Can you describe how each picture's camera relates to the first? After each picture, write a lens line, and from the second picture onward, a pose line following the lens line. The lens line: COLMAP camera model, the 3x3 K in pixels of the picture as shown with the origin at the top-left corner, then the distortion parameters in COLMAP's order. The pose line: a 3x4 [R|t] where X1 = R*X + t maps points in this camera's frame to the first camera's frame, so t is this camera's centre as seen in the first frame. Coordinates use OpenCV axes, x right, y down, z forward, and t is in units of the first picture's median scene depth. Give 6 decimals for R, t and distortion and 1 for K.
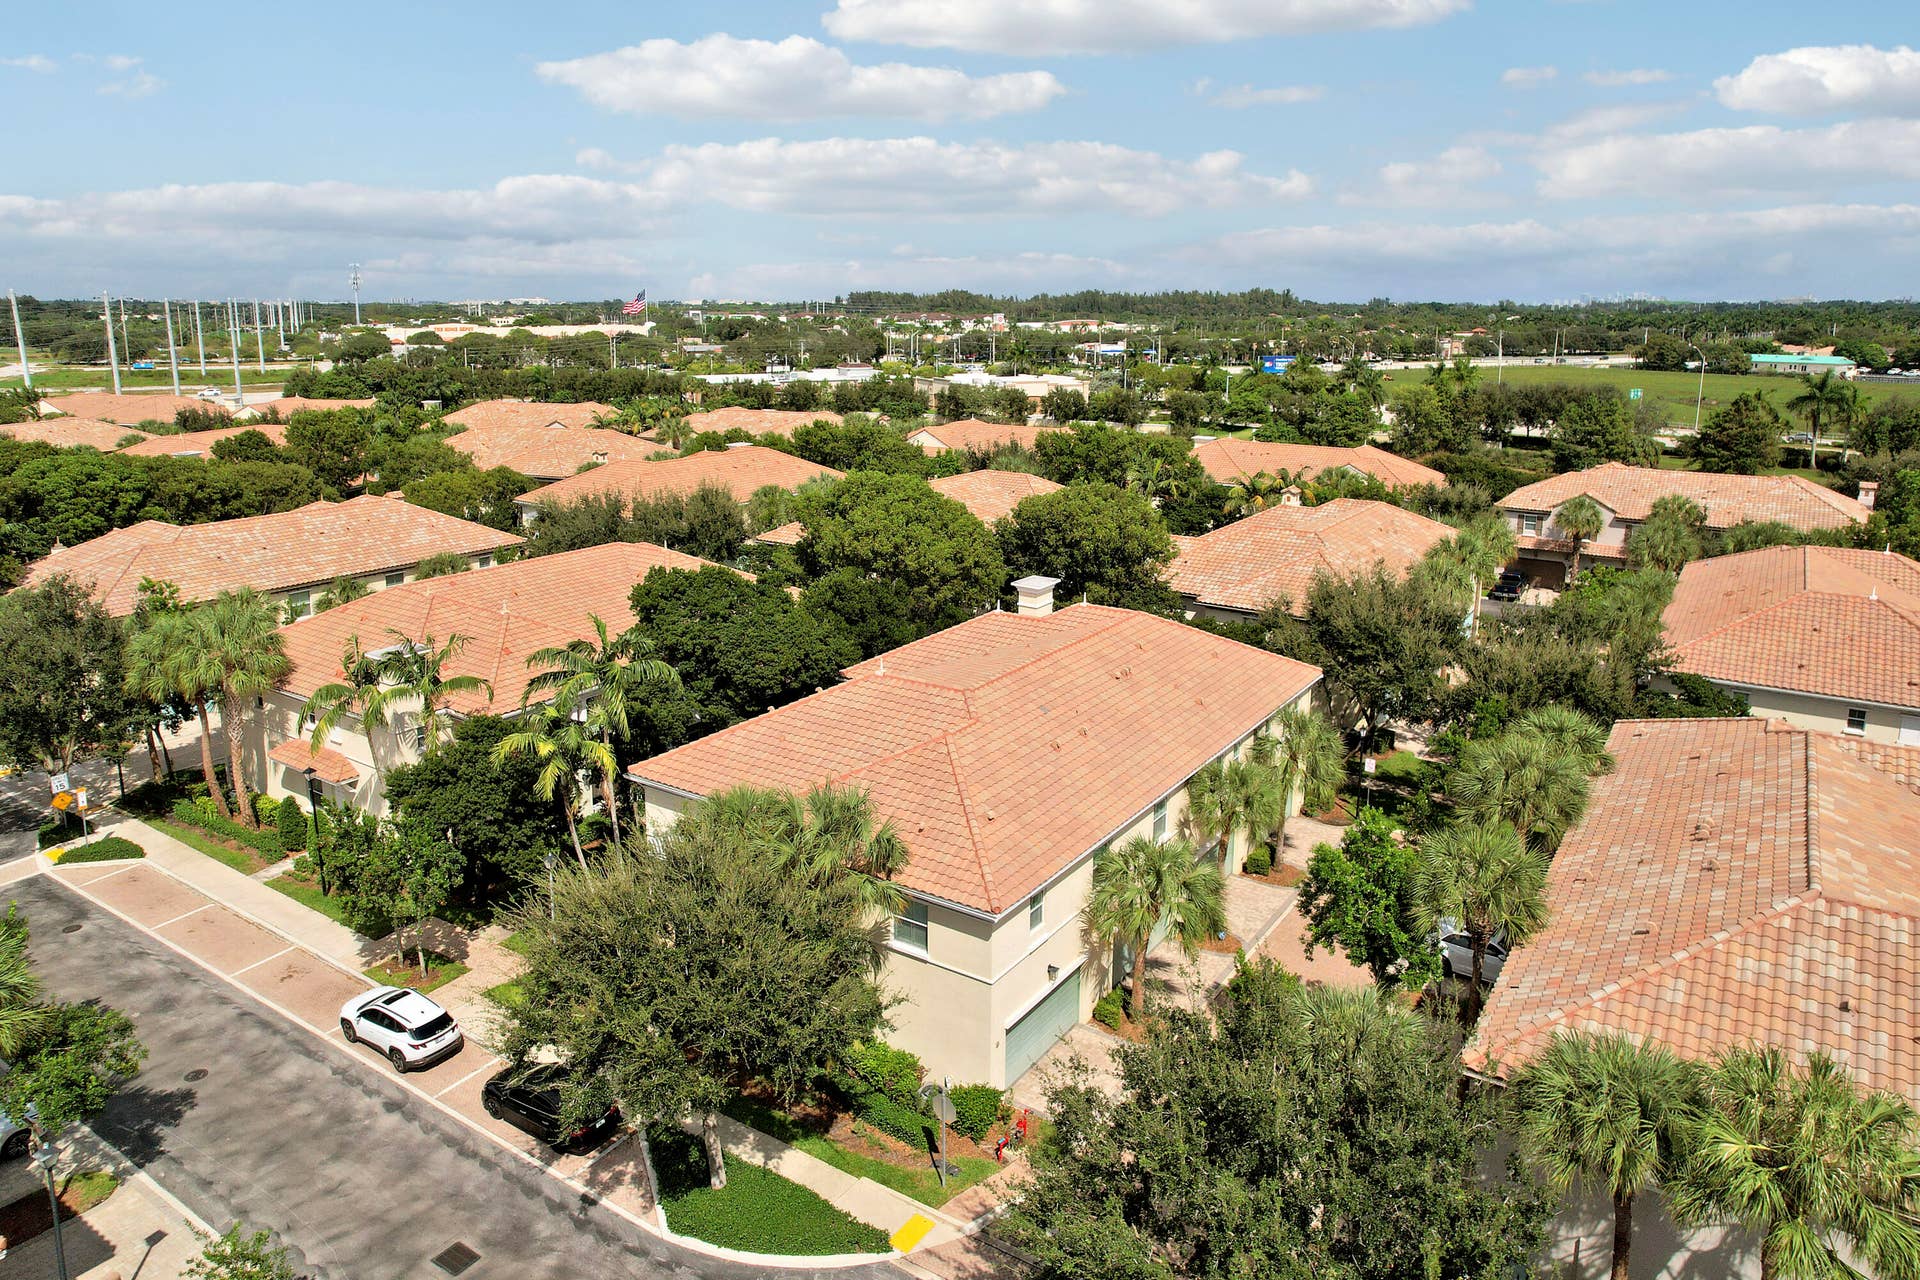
lens RADIAL K [[1226.9, 0, 953.6], [0, 1226.9, 643.2], [0, 0, 1]] dist [-0.074937, 0.059073]
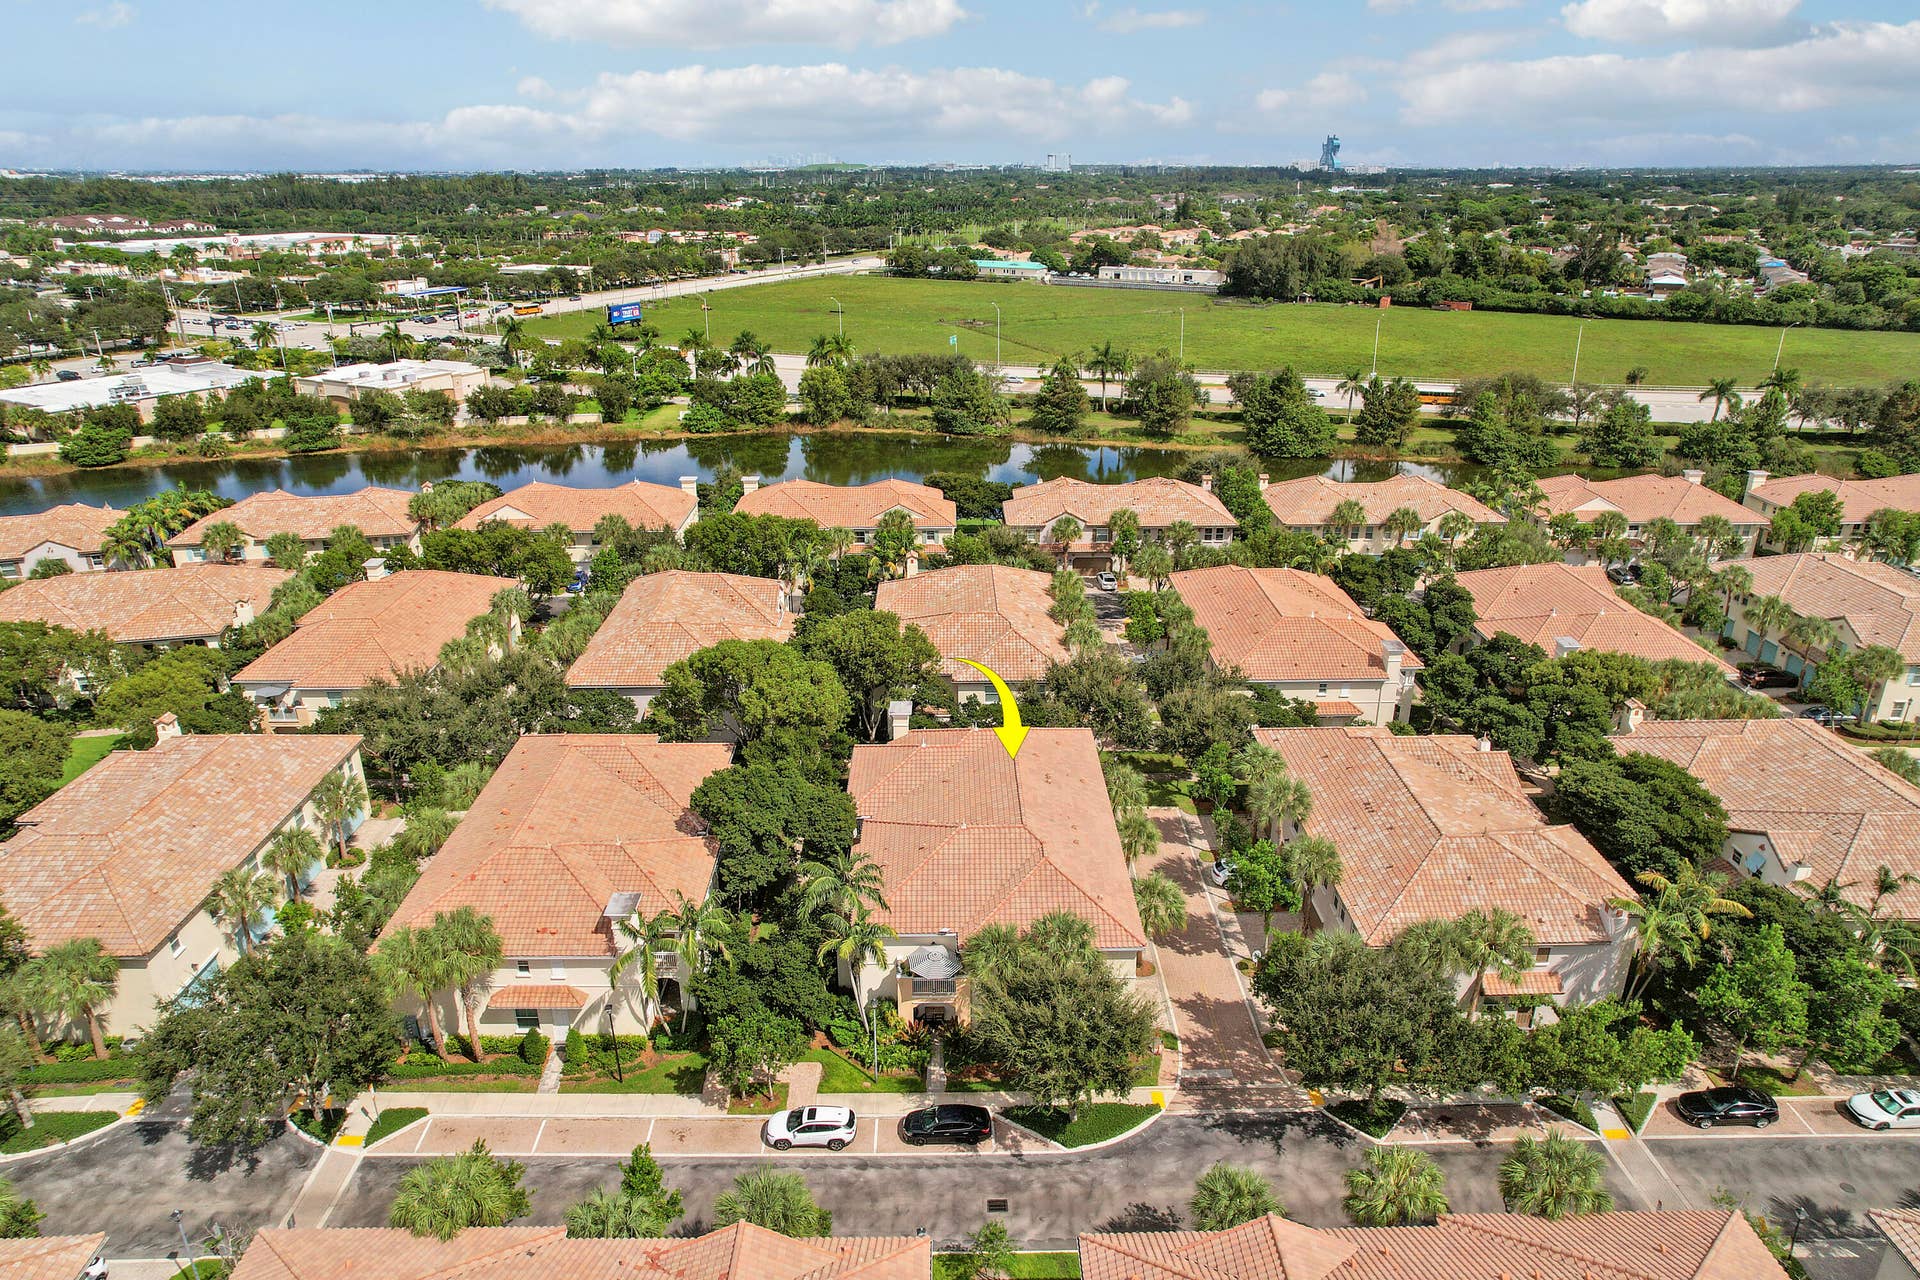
lens RADIAL K [[1226.9, 0, 953.6], [0, 1226.9, 643.2], [0, 0, 1]] dist [-0.074937, 0.059073]
pose [[0.823576, -0.206954, 0.528103, -0.396038], [0.153832, 0.977661, 0.143227, -0.198589], [-0.545947, -0.036719, 0.837014, -0.165575]]
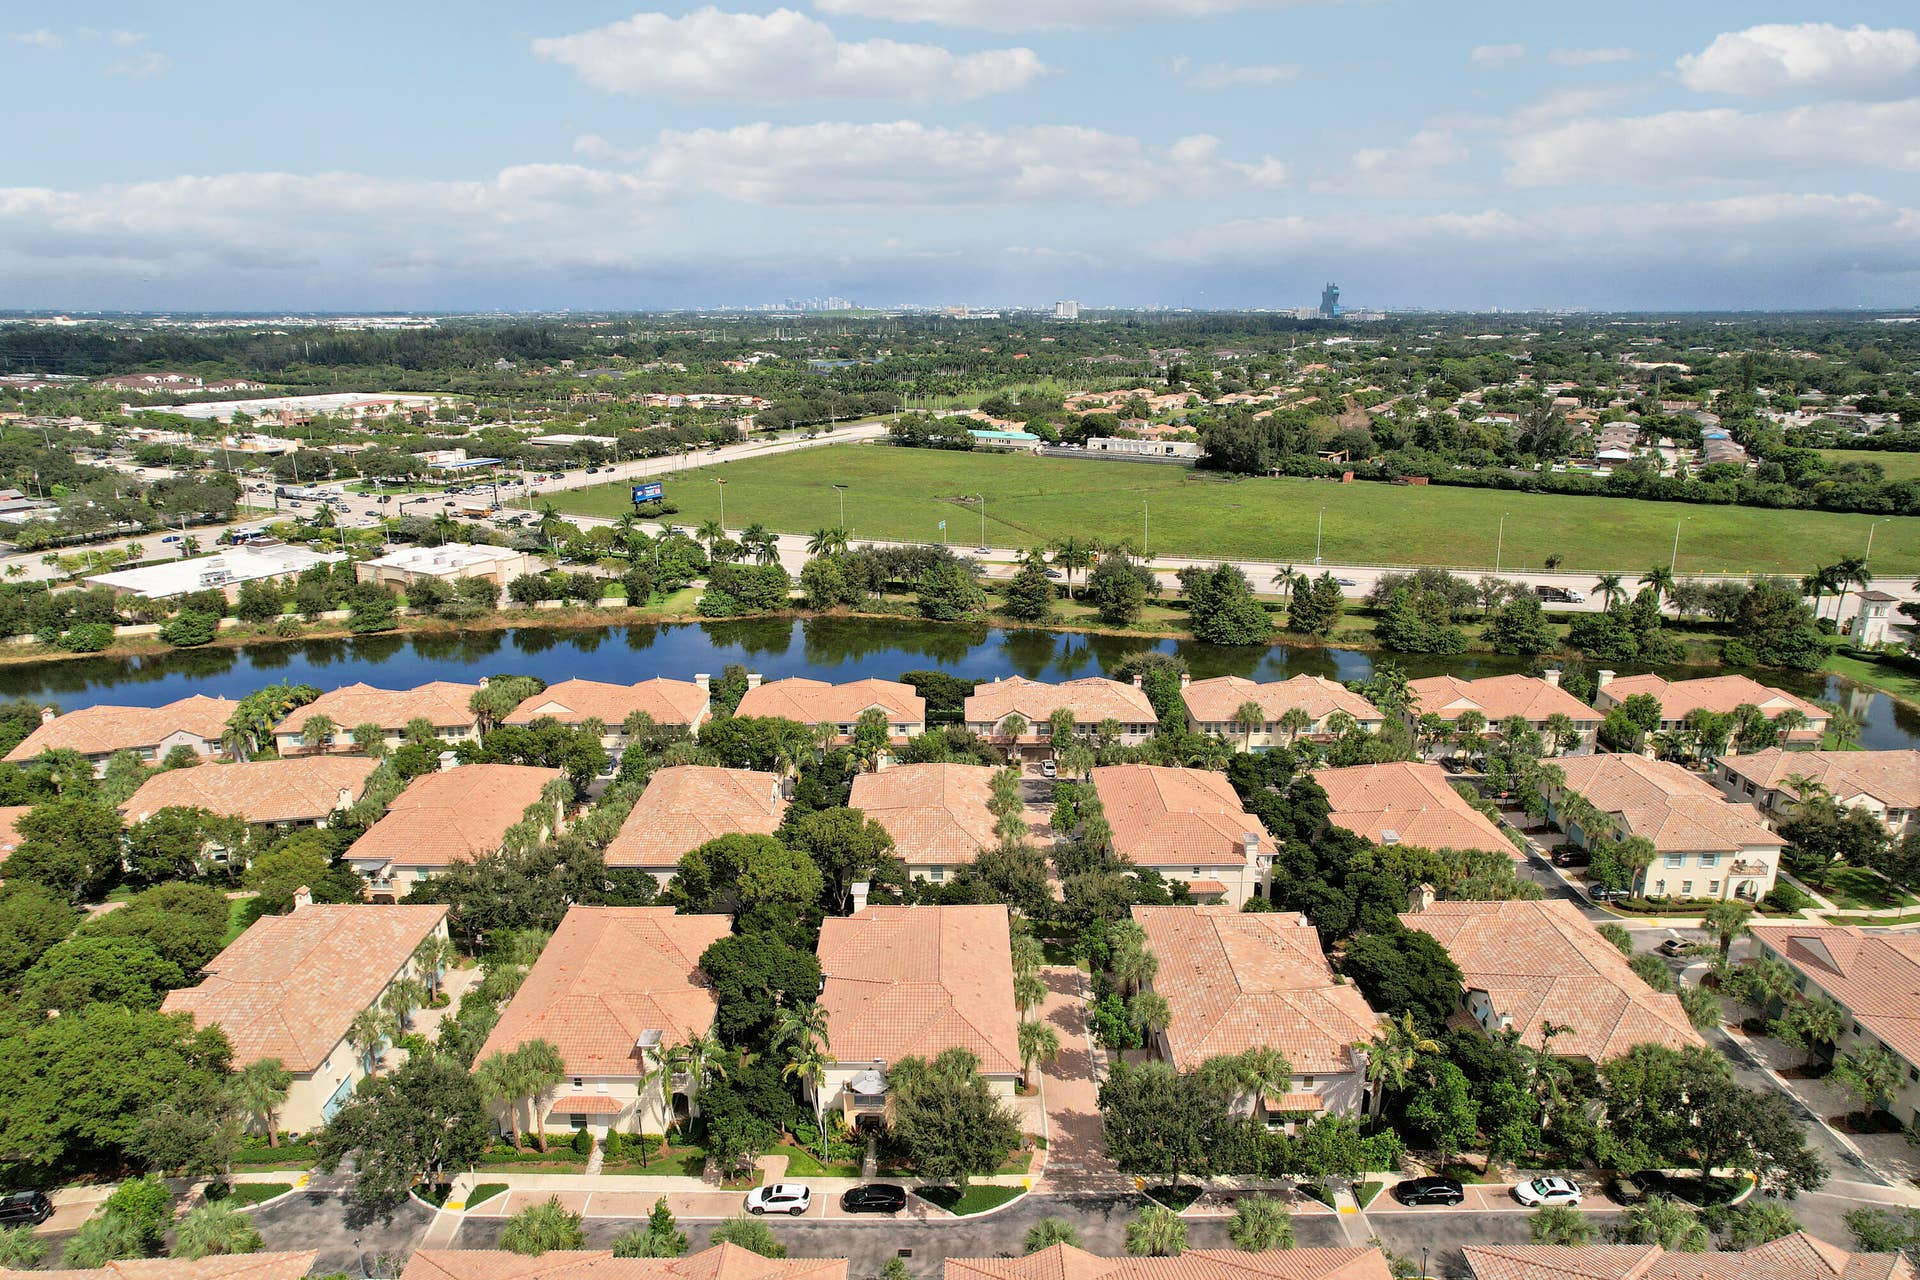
lens RADIAL K [[1226.9, 0, 953.6], [0, 1226.9, 643.2], [0, 0, 1]] dist [-0.074937, 0.059073]
pose [[0.828713, -0.144104, 0.540804, -0.492688], [0.149284, 0.988190, 0.034557, -0.291031], [-0.539397, 0.052096, 0.840439, -0.447842]]
